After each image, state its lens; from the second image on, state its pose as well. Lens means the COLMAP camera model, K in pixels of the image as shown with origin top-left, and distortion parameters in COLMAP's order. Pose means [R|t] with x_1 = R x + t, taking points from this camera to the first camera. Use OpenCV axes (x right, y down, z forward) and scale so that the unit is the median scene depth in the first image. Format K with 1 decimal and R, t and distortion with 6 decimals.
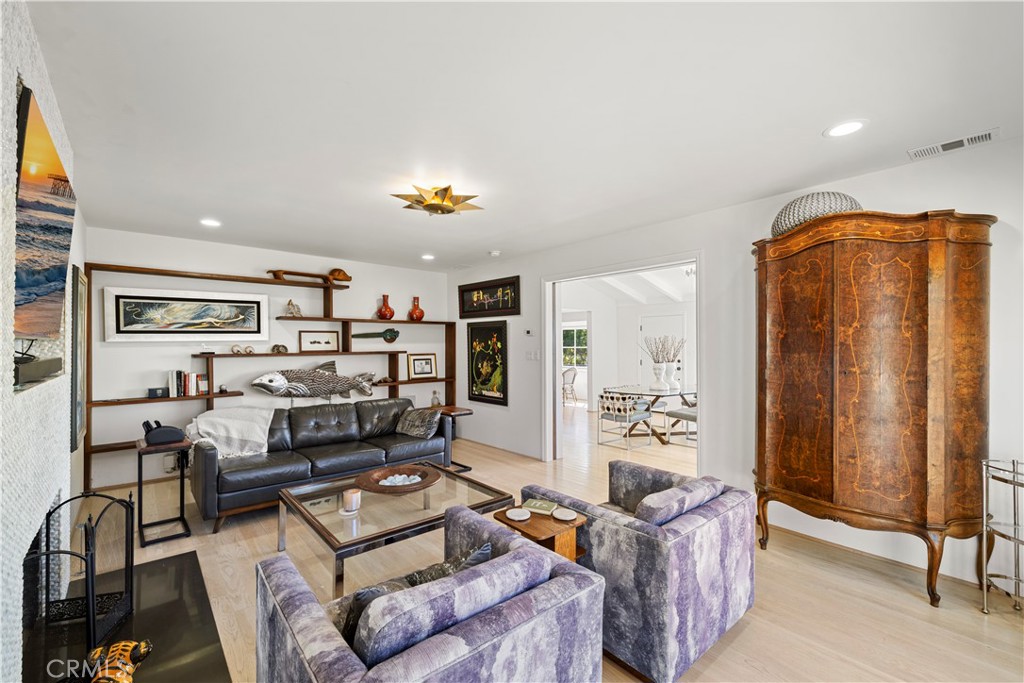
lens RADIAL K [[432.5, 0, 507.0], [0, 432.5, 344.0], [0, 0, 1]] dist [-0.001515, 0.000869]
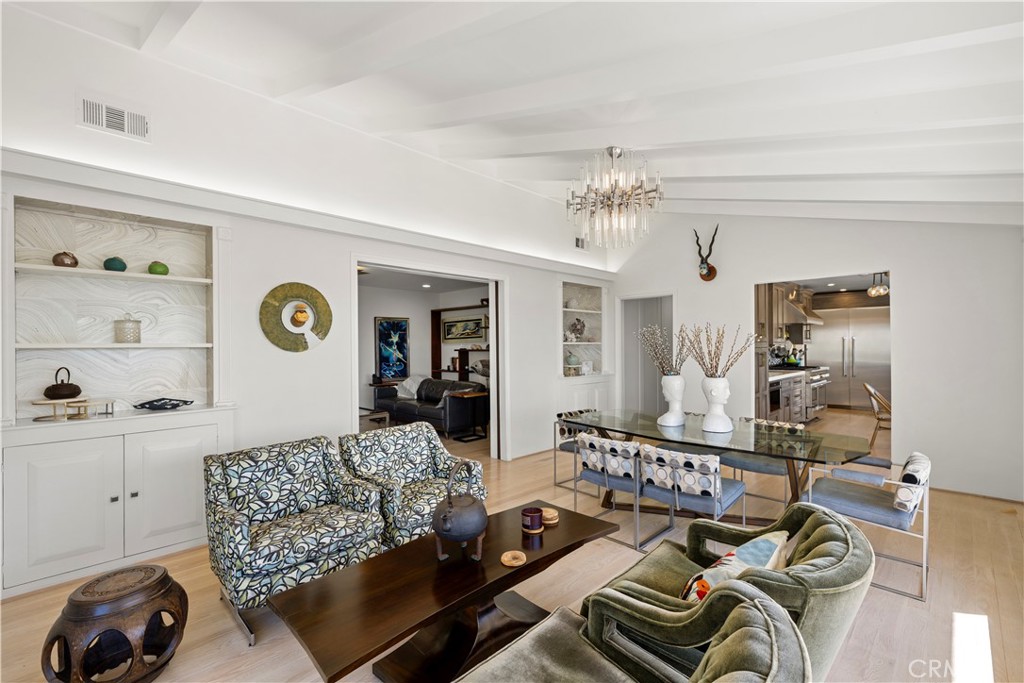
lens RADIAL K [[432.5, 0, 507.6], [0, 432.5, 350.9], [0, 0, 1]] dist [-0.001515, 0.000869]
pose [[0.085628, 0.016051, -0.996198, 1.164001], [0.013207, 0.999764, 0.017243, -0.000781], [0.996240, -0.014633, 0.085396, 0.990670]]
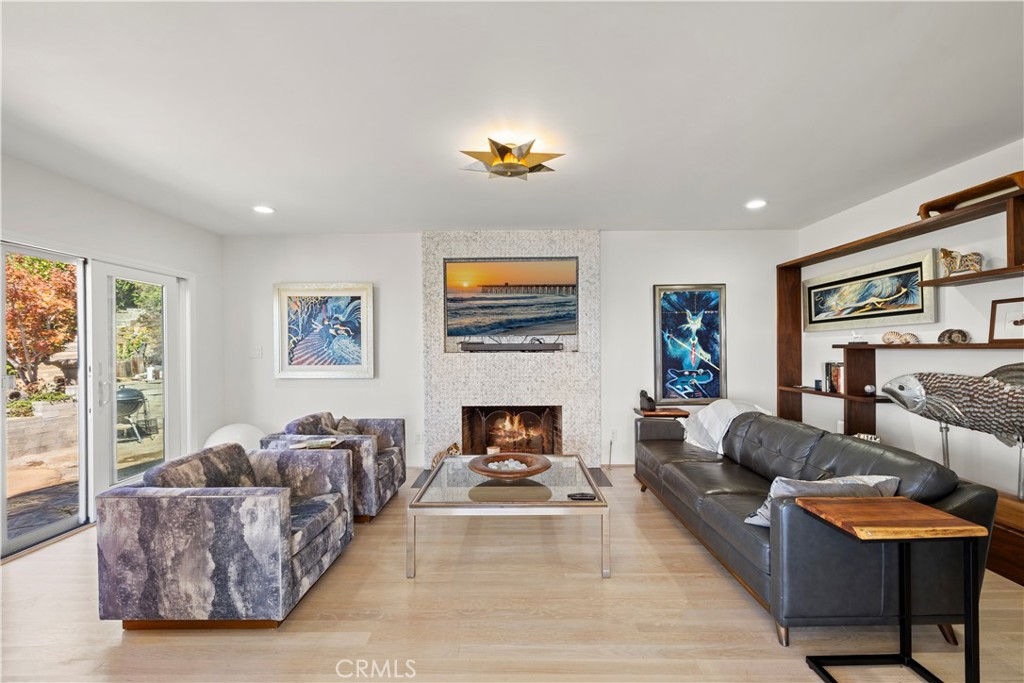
lens RADIAL K [[432.5, 0, 513.8], [0, 432.5, 349.0], [0, 0, 1]] dist [-0.001515, 0.000869]
pose [[-0.640352, 0.015060, -0.767934, 0.307650], [0.016451, 0.999847, 0.005891, 0.015610], [0.767906, -0.008861, -0.640502, 0.981247]]
